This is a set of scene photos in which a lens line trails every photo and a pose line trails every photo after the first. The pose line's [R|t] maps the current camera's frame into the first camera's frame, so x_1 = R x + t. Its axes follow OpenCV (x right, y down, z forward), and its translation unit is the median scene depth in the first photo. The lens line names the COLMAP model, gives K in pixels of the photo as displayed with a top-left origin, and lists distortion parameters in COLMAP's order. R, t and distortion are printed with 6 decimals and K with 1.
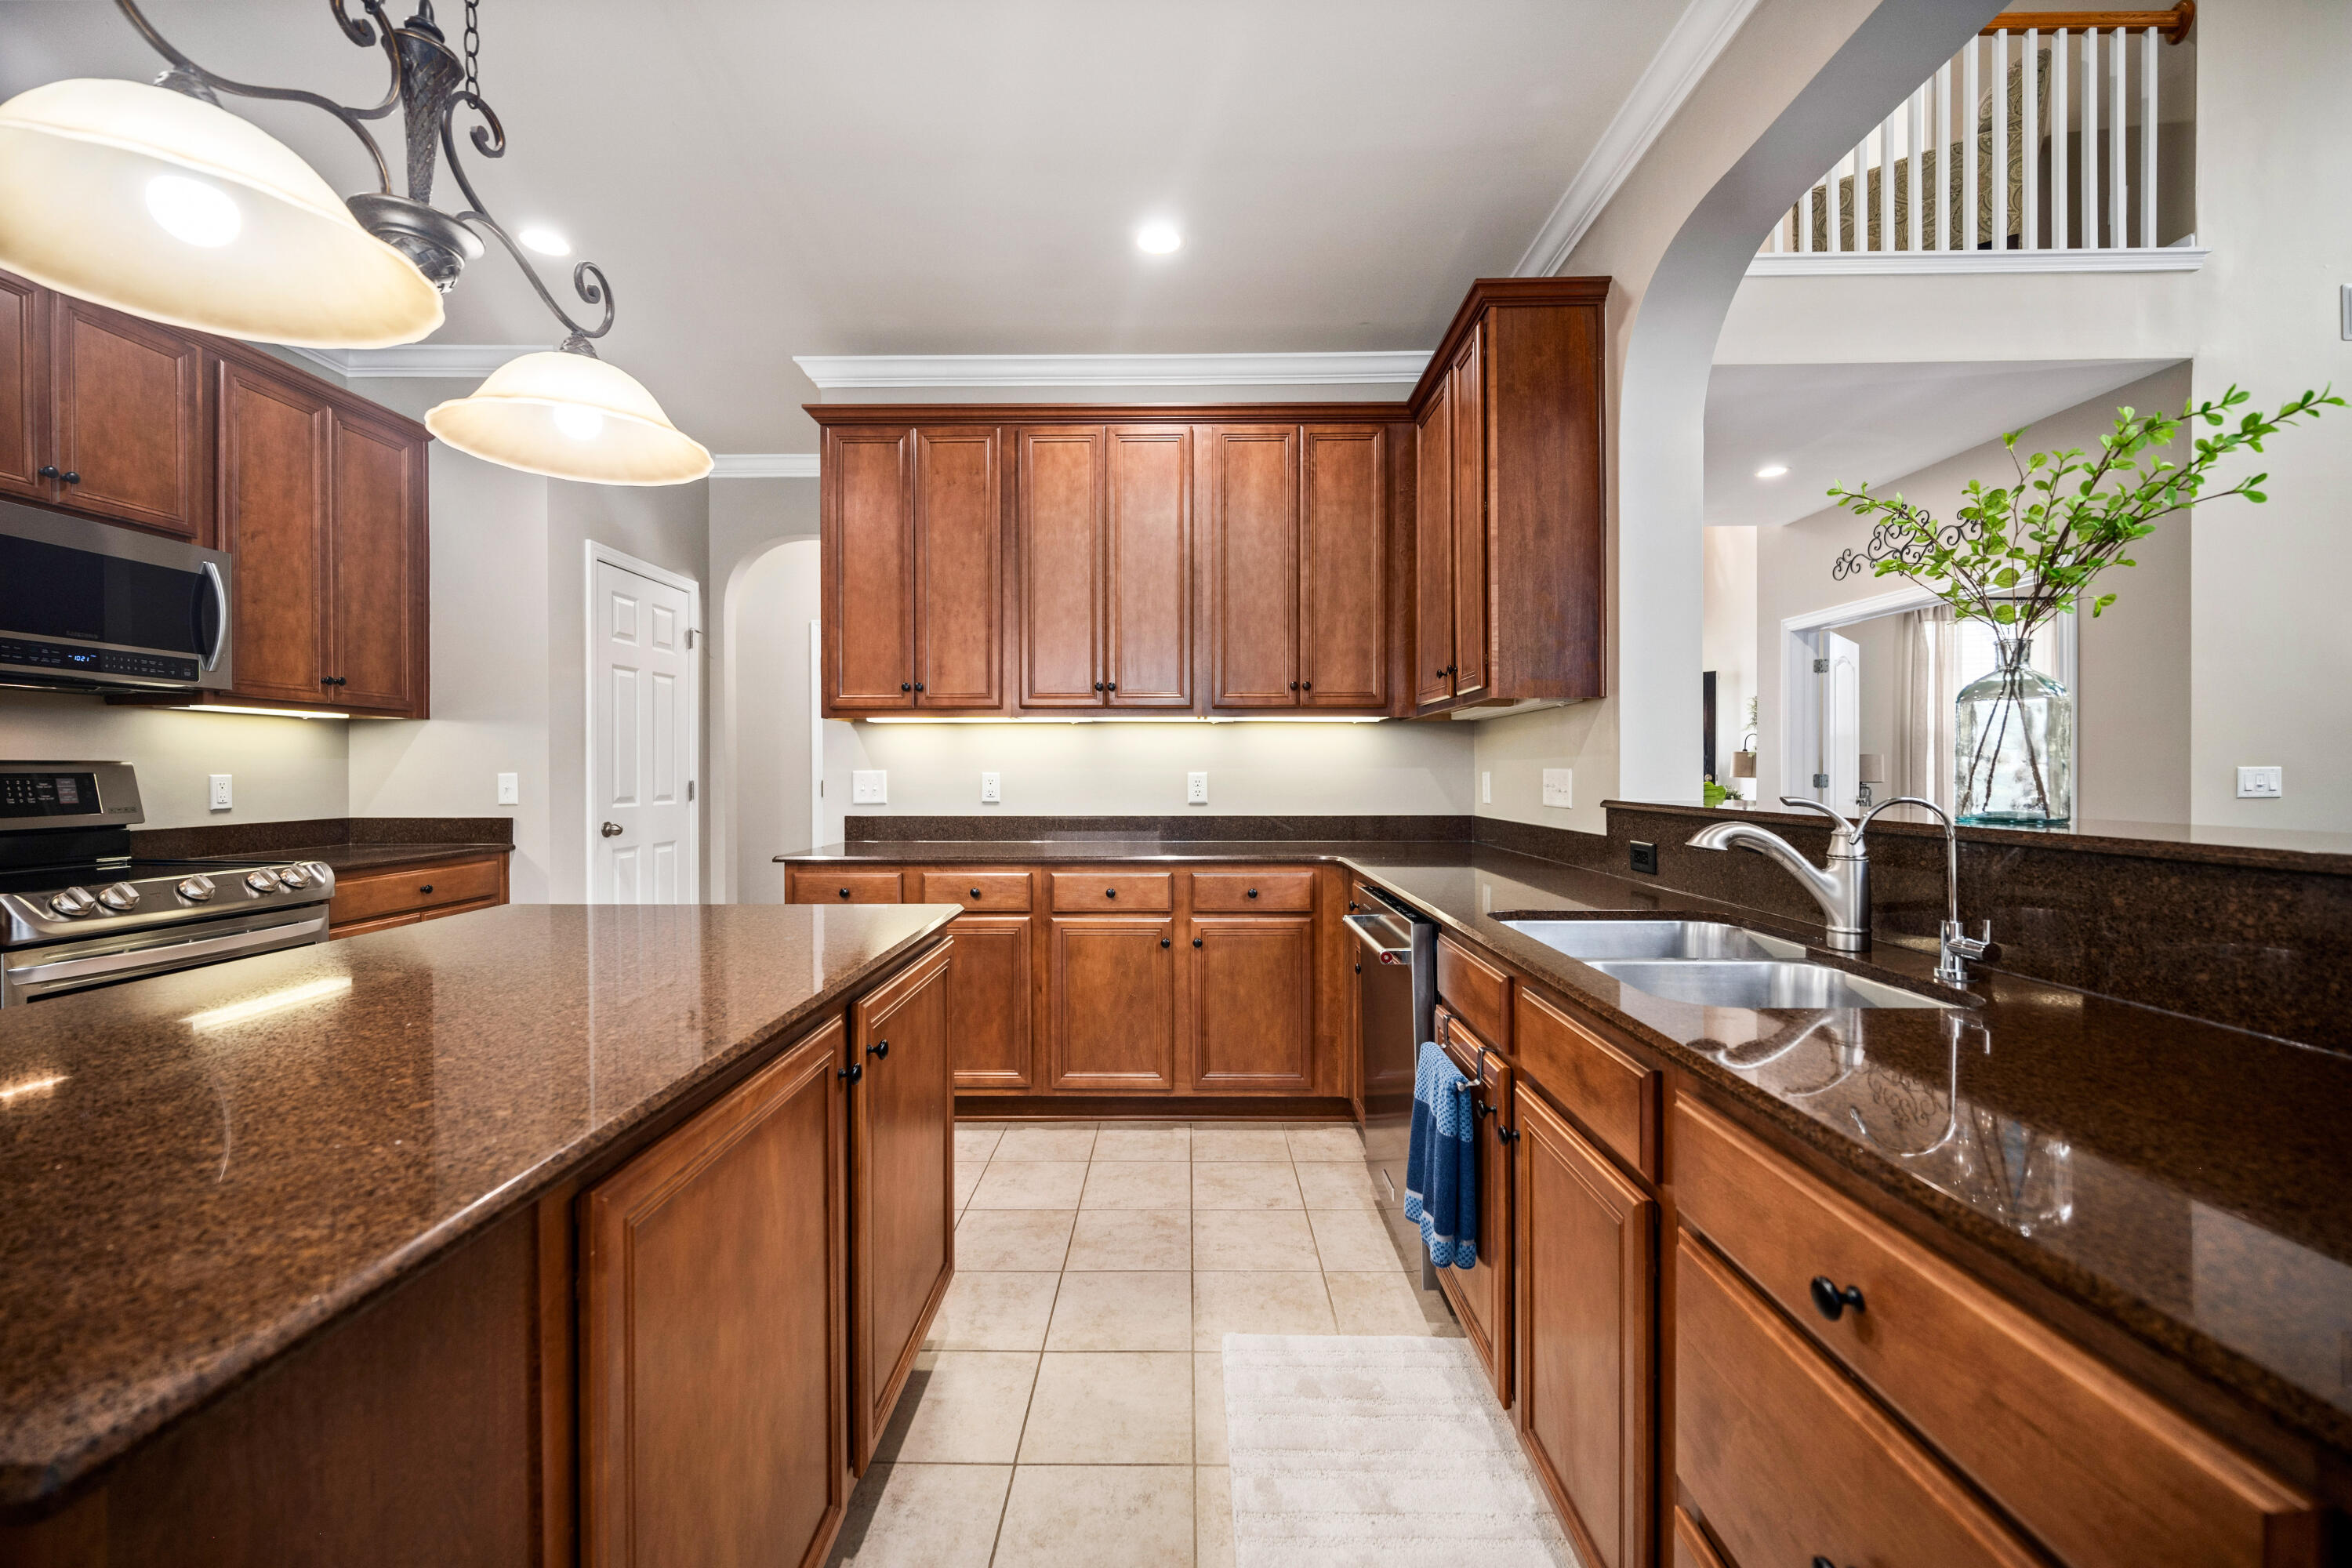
lens RADIAL K [[926.8, 0, 1179.2], [0, 926.8, 776.6], [0, 0, 1]] dist [0.001067, -0.000594]
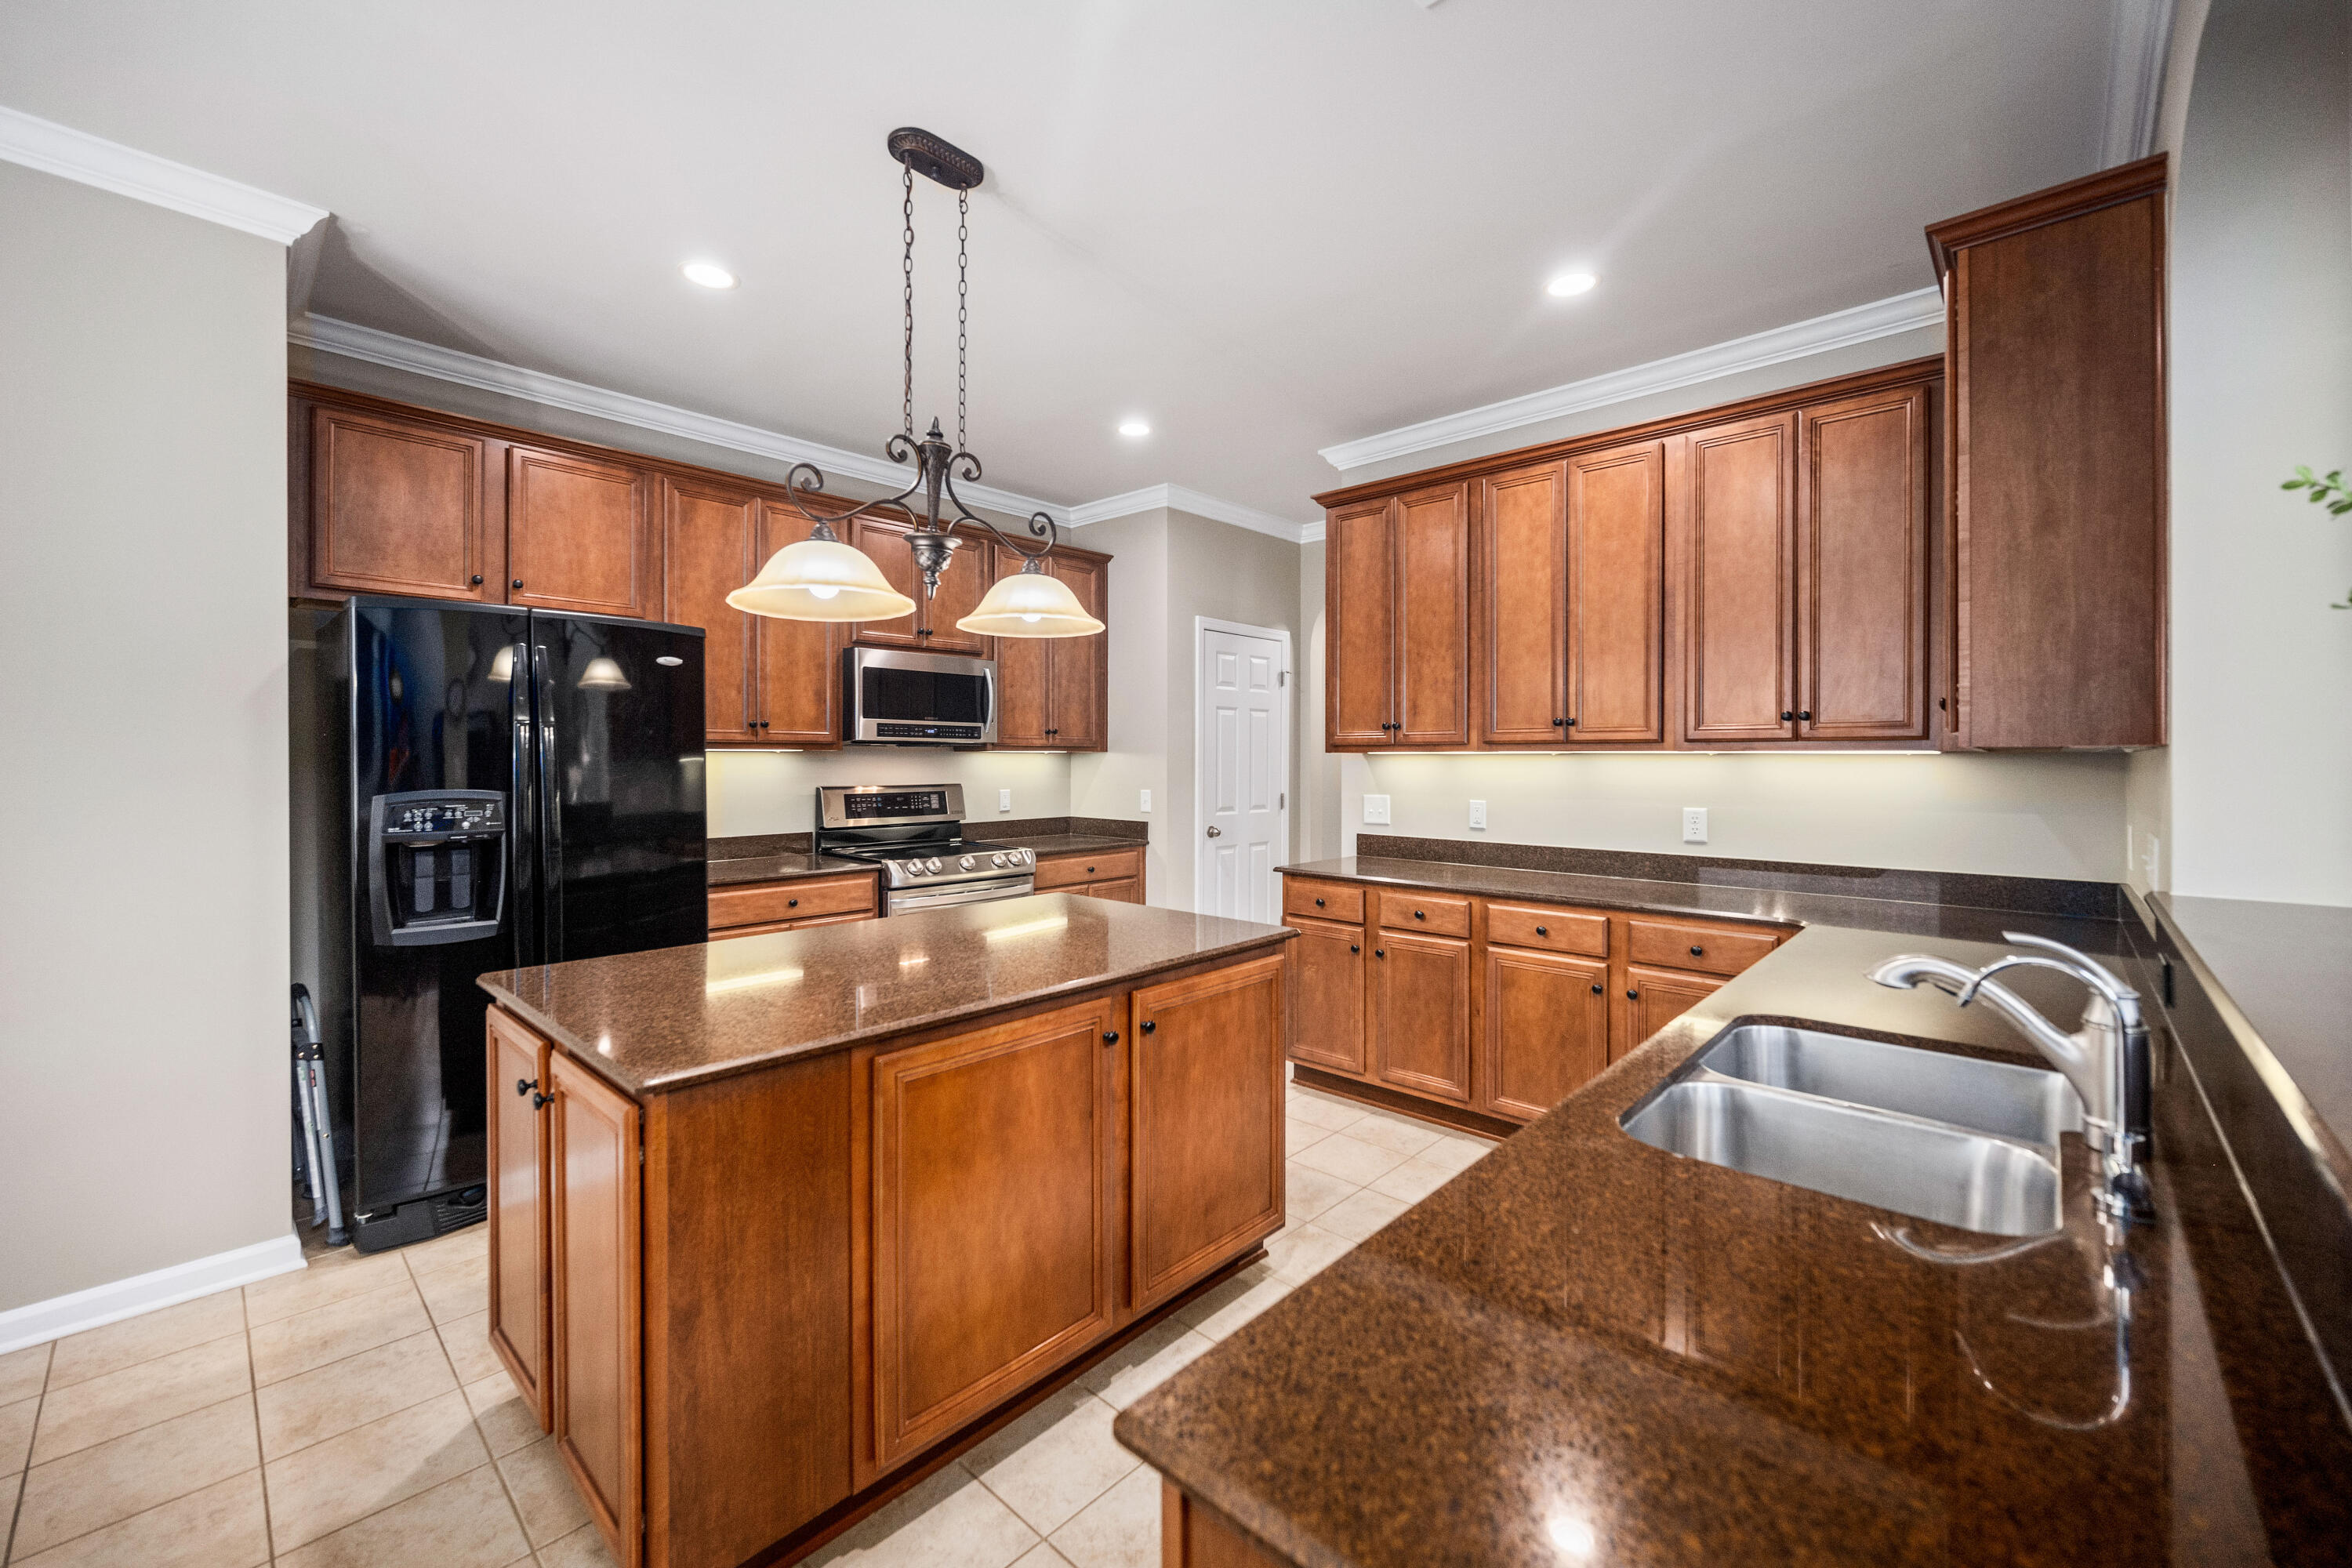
lens RADIAL K [[935.3, 0, 1172.9], [0, 935.3, 769.2], [0, 0, 1]] dist [-0.002350, 0.000128]
pose [[0.737795, 0.011390, -0.674929, 0.293072], [-0.007992, 0.999935, 0.008138, -0.051843], [0.674978, -0.000611, 0.737838, -0.025550]]
